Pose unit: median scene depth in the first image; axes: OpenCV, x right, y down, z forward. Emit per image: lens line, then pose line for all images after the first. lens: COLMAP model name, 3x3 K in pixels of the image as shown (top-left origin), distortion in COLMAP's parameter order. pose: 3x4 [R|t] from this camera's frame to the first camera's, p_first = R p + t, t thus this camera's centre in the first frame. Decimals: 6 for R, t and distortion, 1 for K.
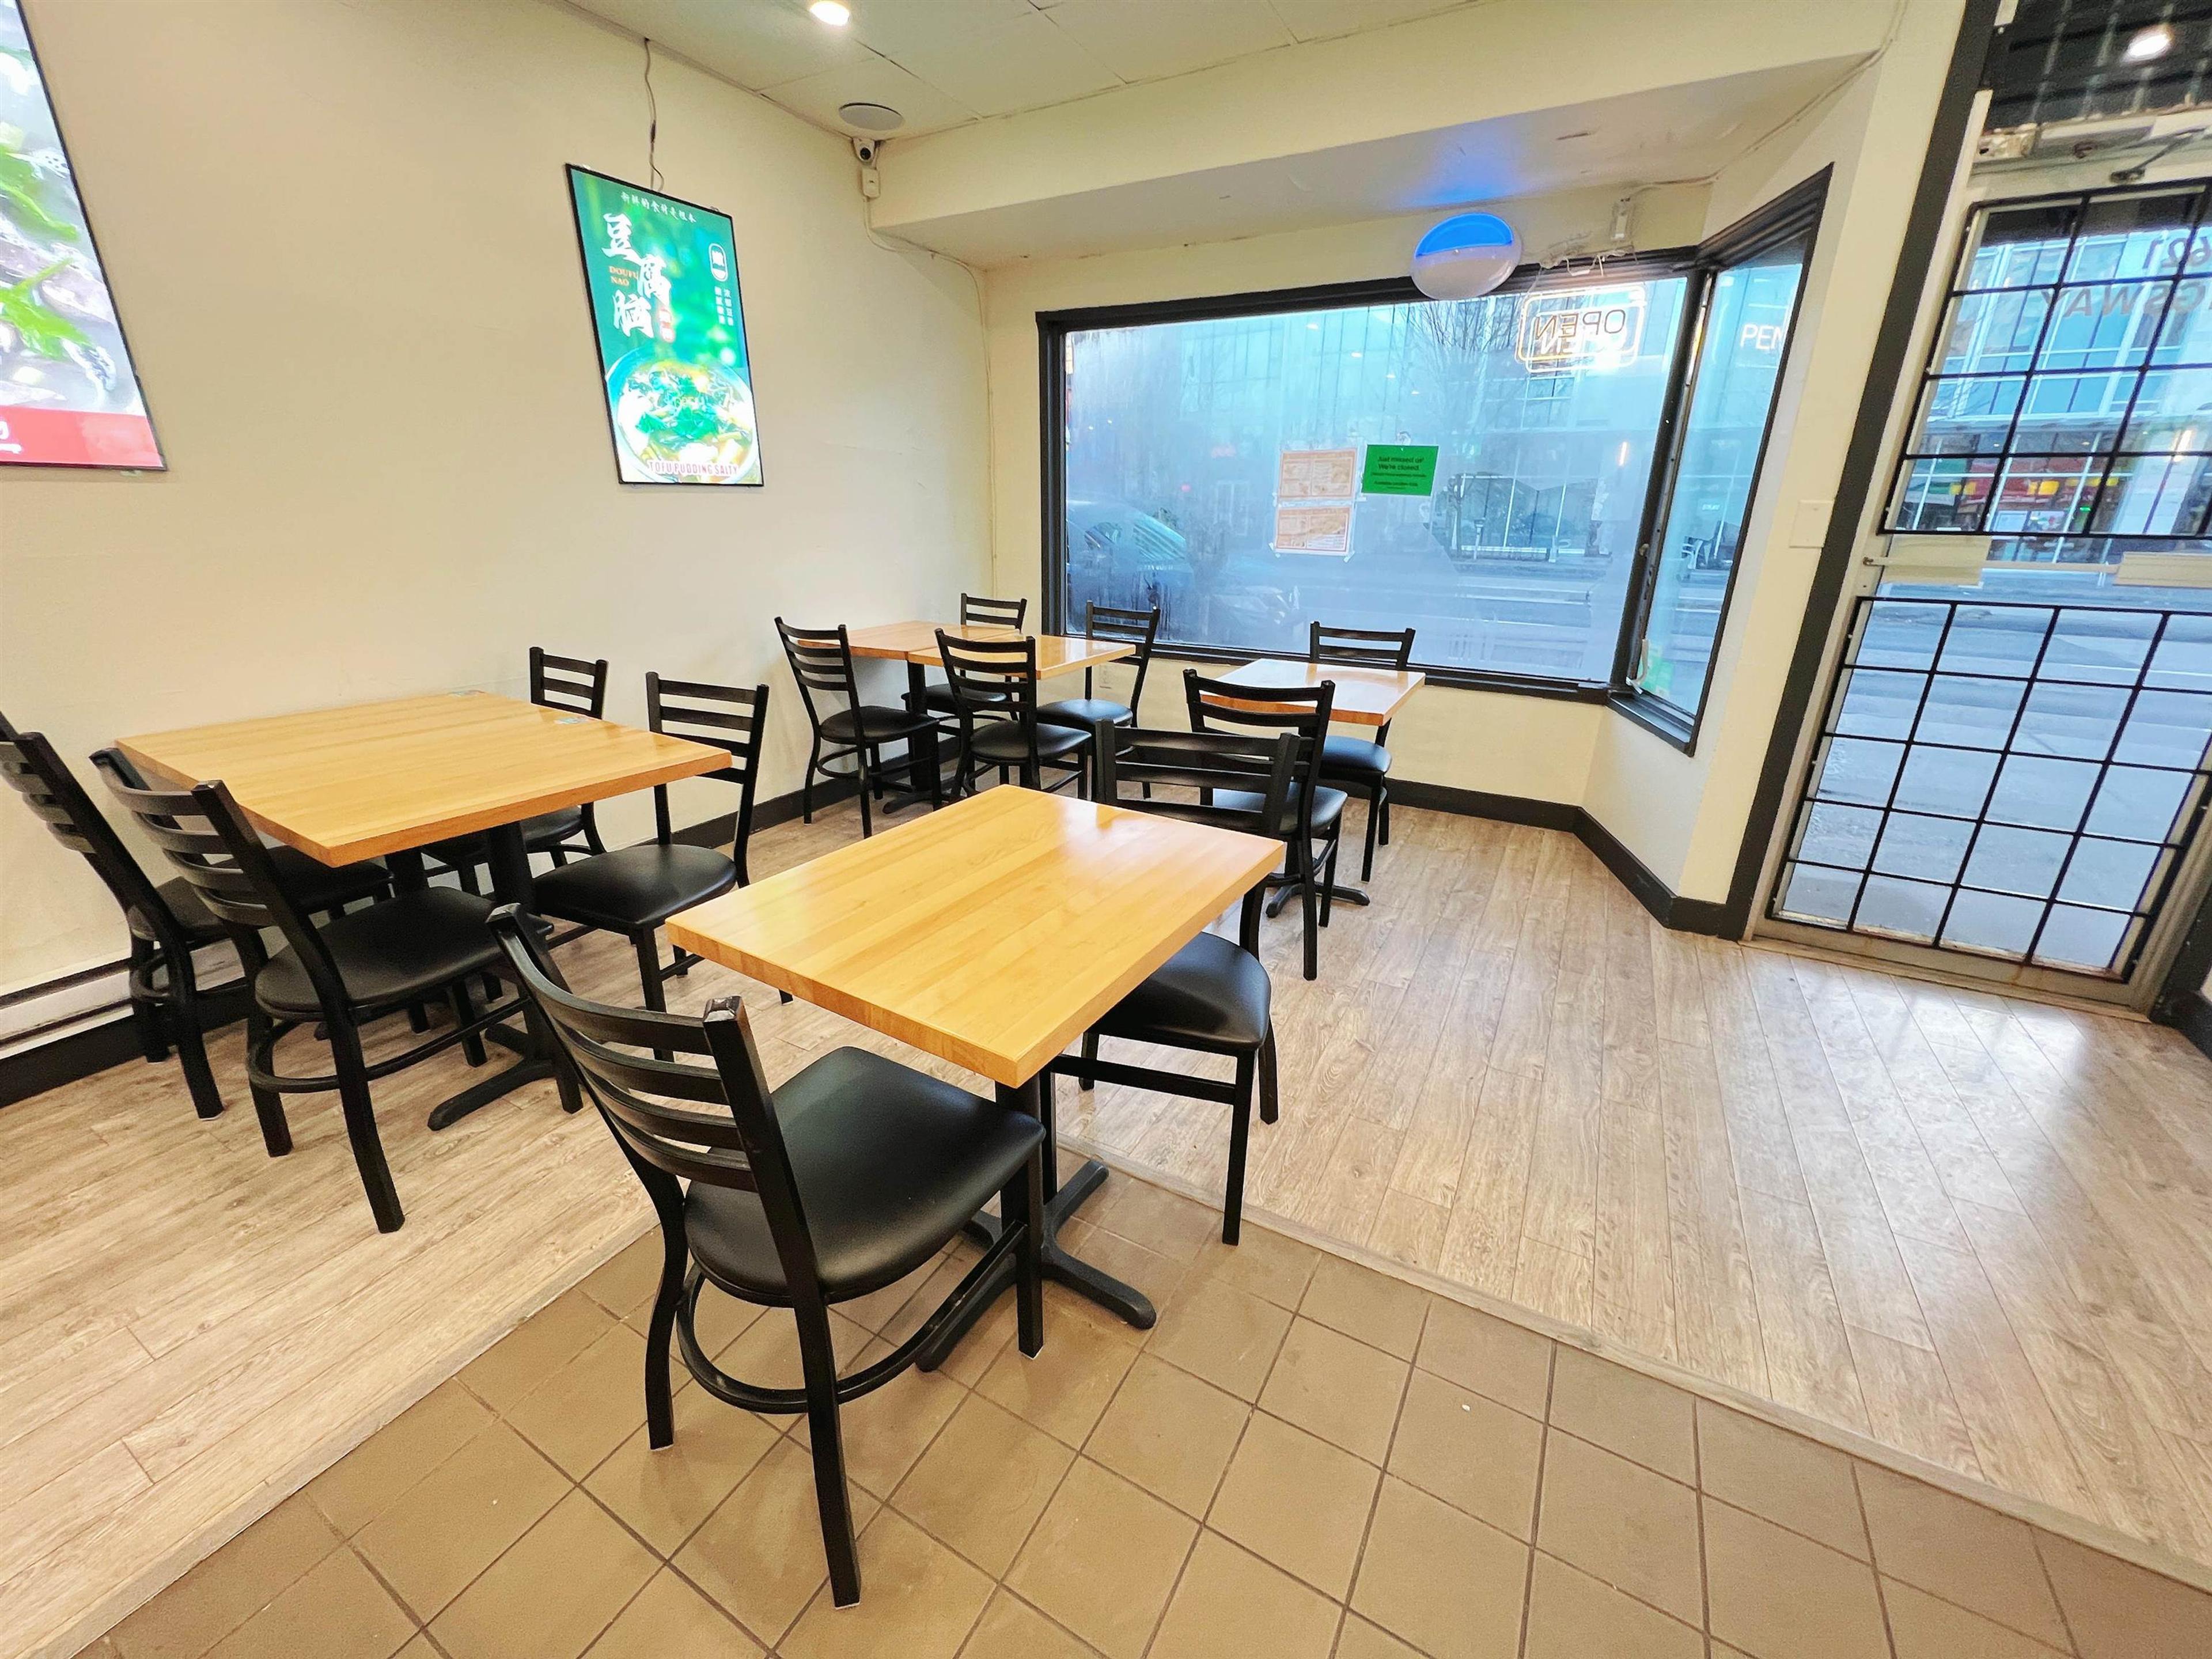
lens RADIAL K [[882.3, 0, 1103.6], [0, 882.3, 824.5], [0, 0, 1]] dist [-0.001952, -0.000306]
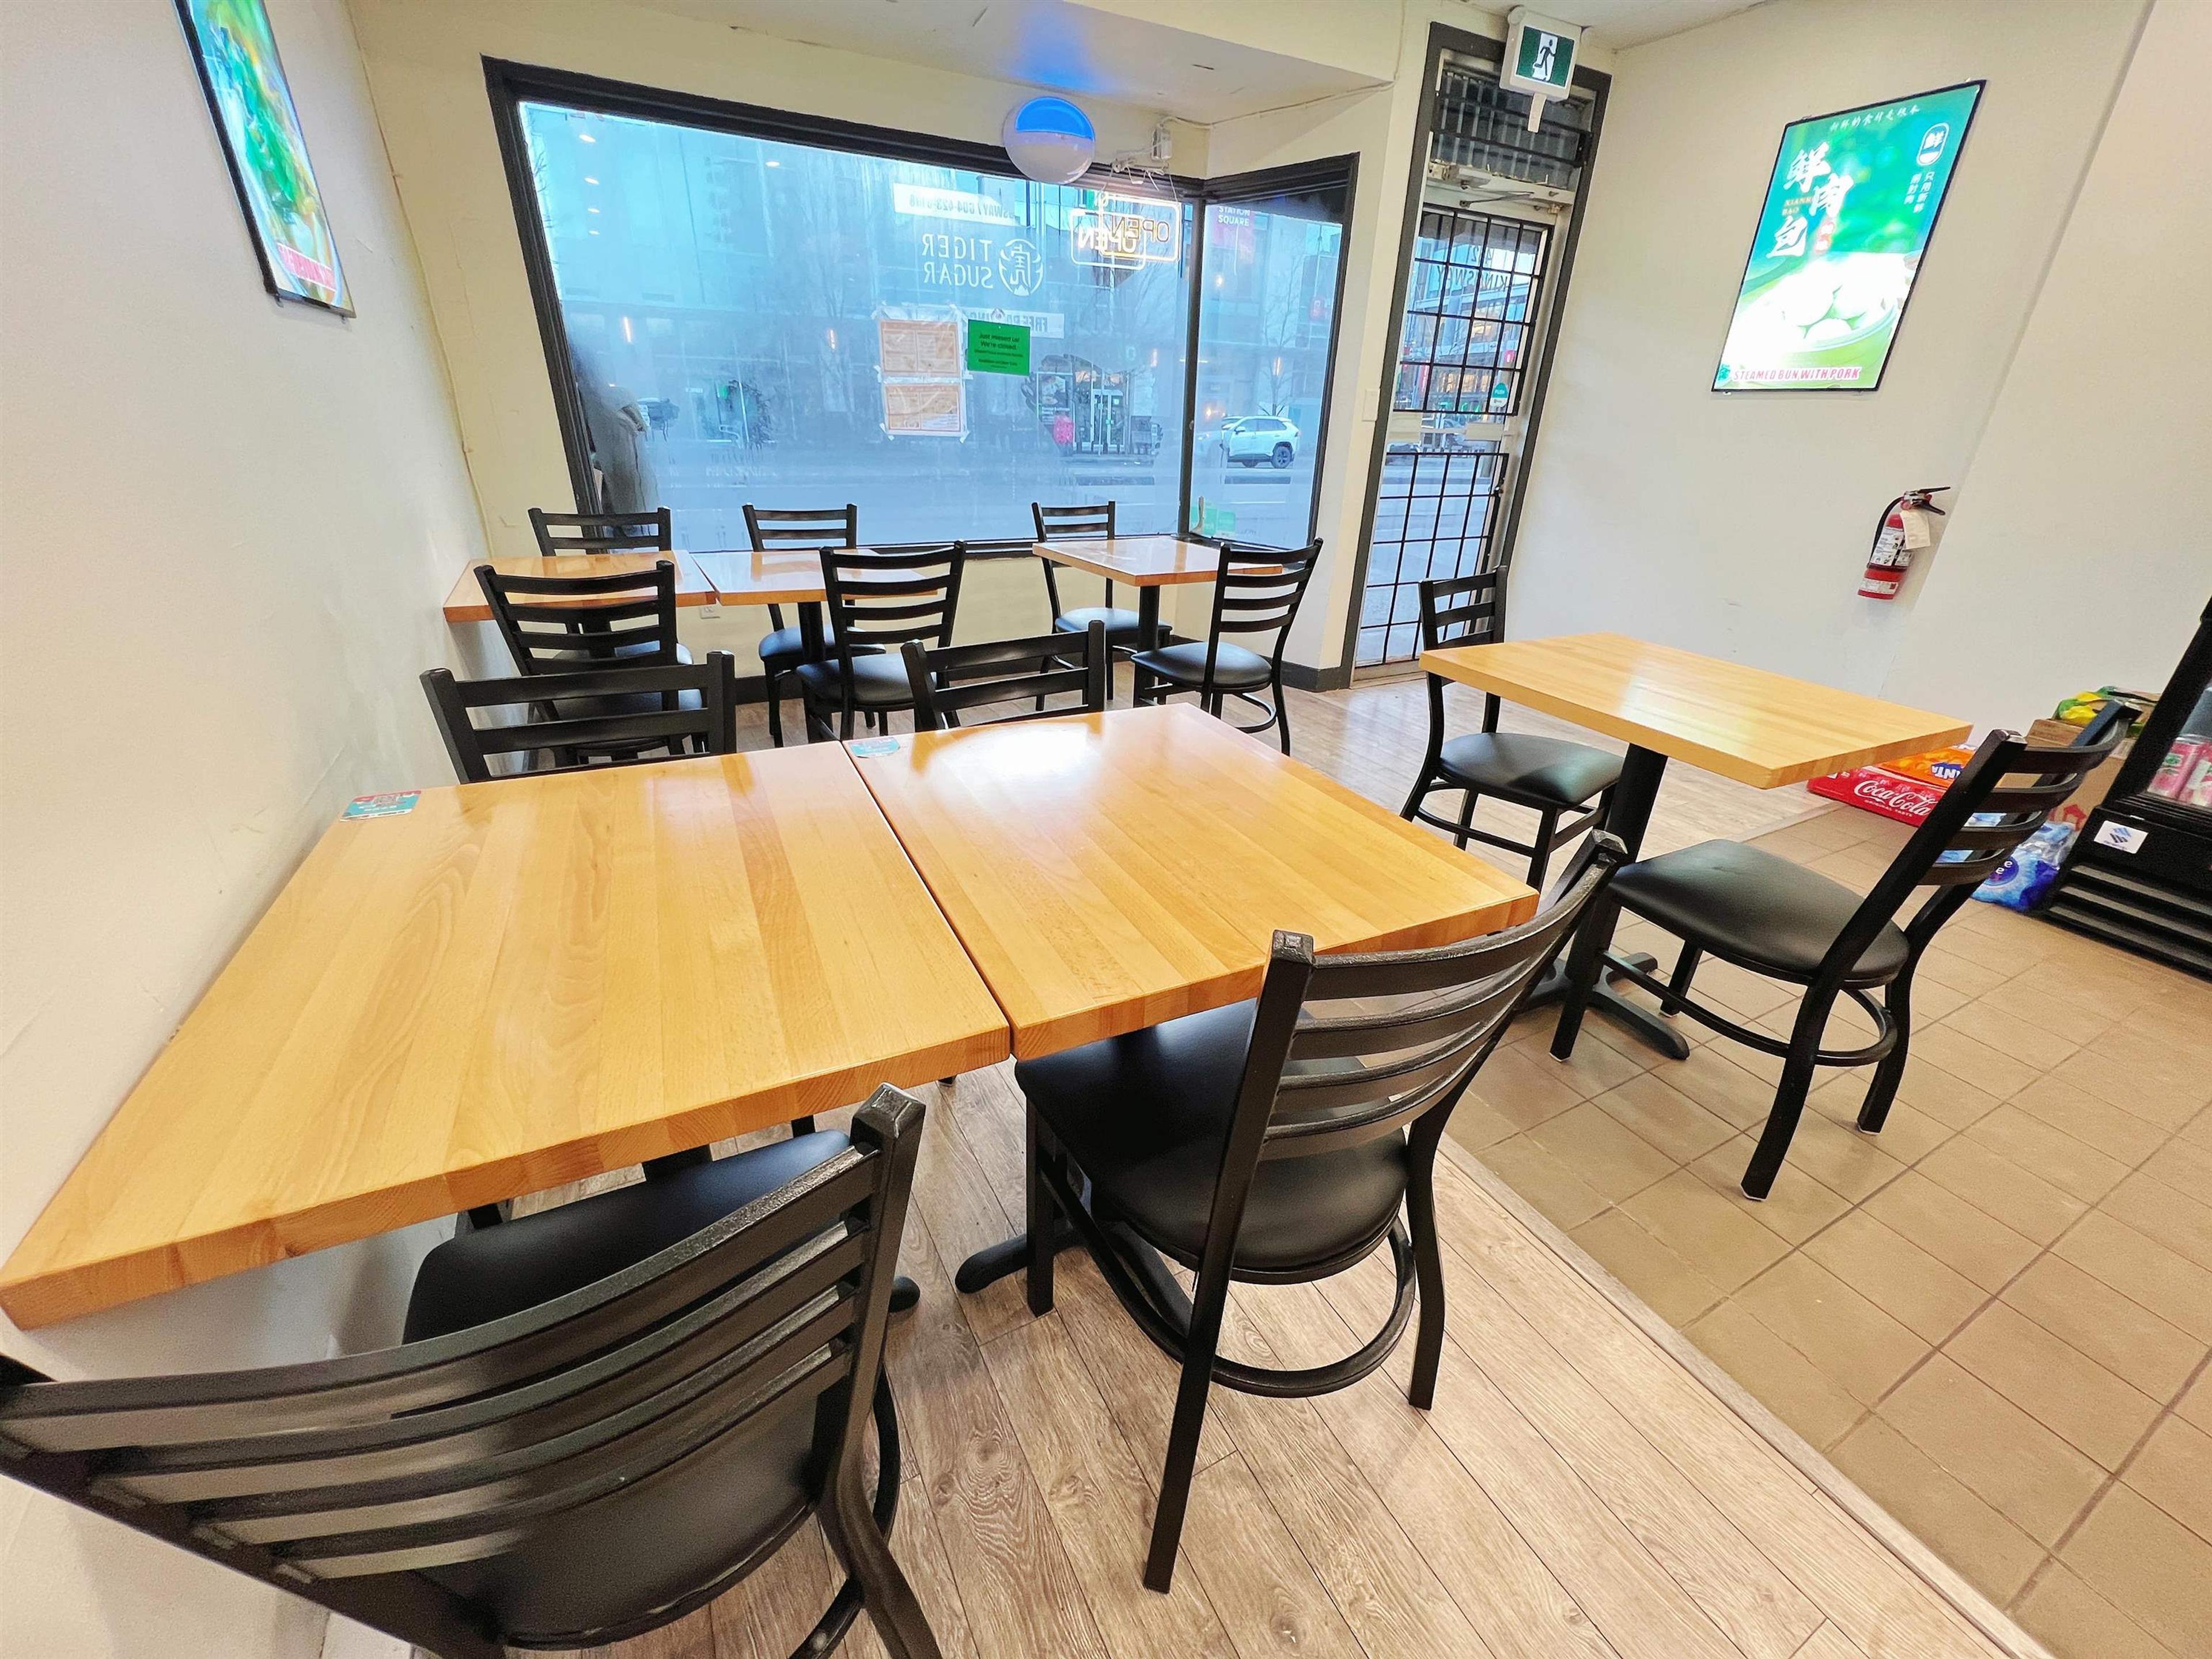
lens RADIAL K [[882.3, 0, 1101.8], [0, 882.3, 824.5], [0, 0, 1]] dist [-0.001952, -0.000306]
pose [[0.544172, -0.354188, 0.760544, -0.660774], [0.263460, 0.932803, 0.245903, -0.117857], [-0.796534, 0.066559, 0.600919, 0.363369]]
